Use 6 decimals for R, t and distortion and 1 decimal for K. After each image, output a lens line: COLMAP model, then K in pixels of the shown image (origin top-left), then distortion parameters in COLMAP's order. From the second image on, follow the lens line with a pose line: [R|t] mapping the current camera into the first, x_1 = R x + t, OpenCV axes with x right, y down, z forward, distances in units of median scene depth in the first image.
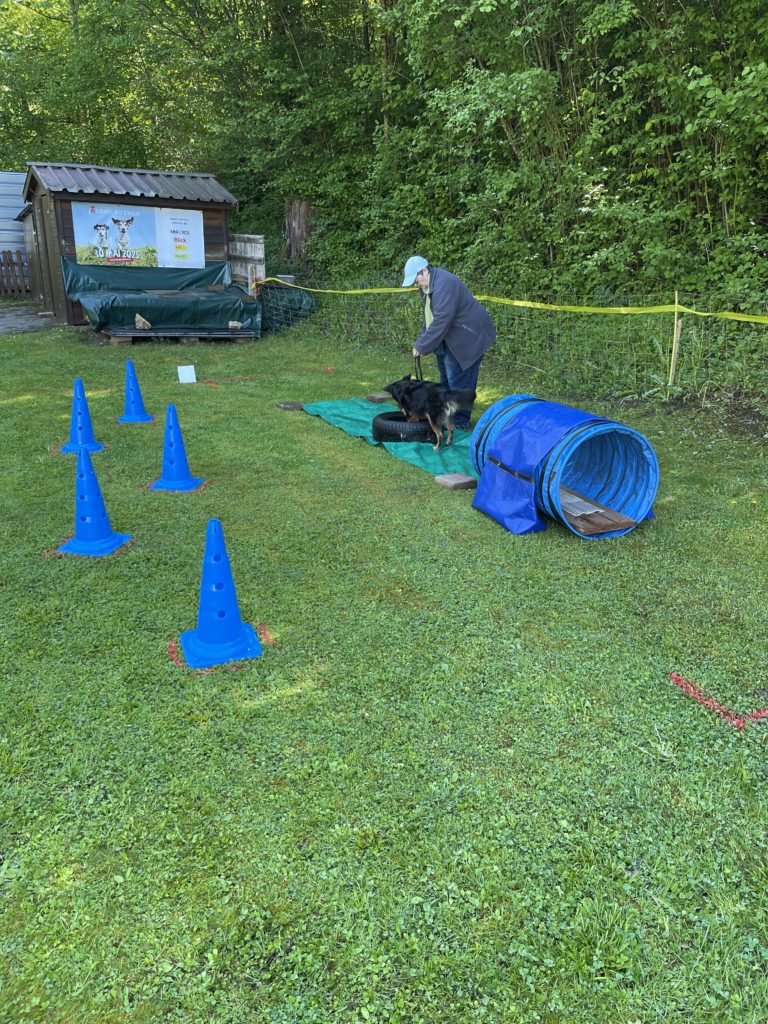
lens RADIAL K [[808.7, 0, 384.8], [0, 808.7, 515.8], [0, 0, 1]] dist [0.035426, -0.030513]
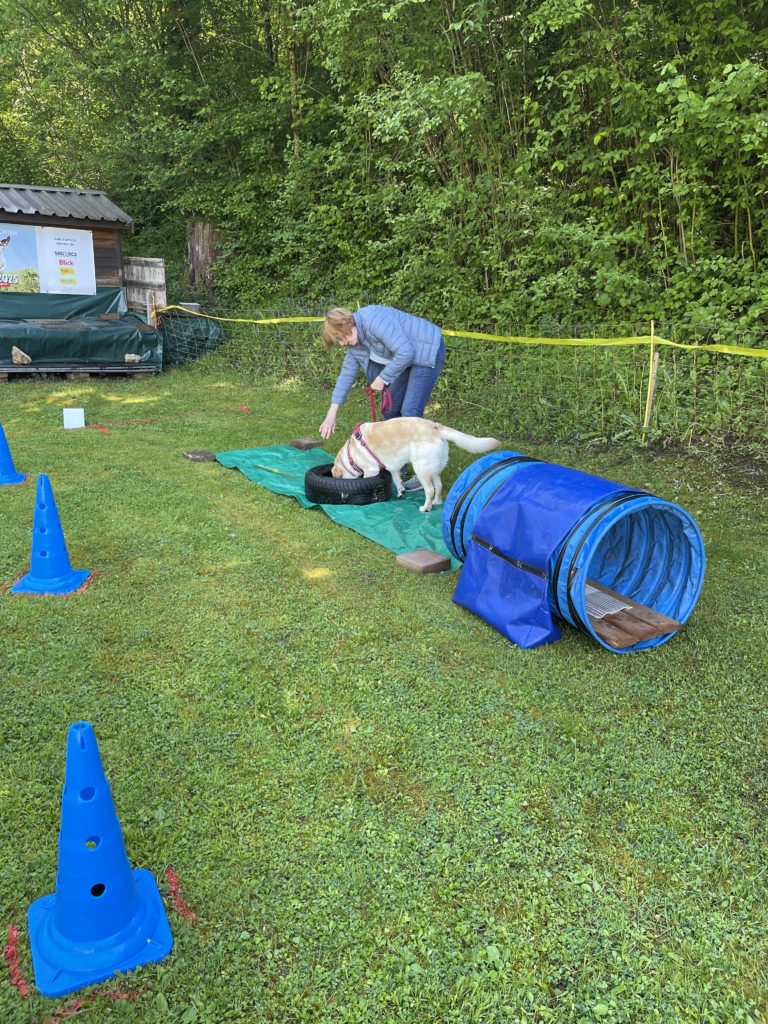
lens RADIAL K [[808.7, 0, 384.8], [0, 808.7, 509.2], [0, 0, 1]] dist [0.035426, -0.030513]
pose [[0.993422, -0.026731, 0.111346, -0.021813], [0.031317, 0.998723, -0.039646, -0.040932], [-0.110144, 0.042872, 0.992991, 0.148013]]
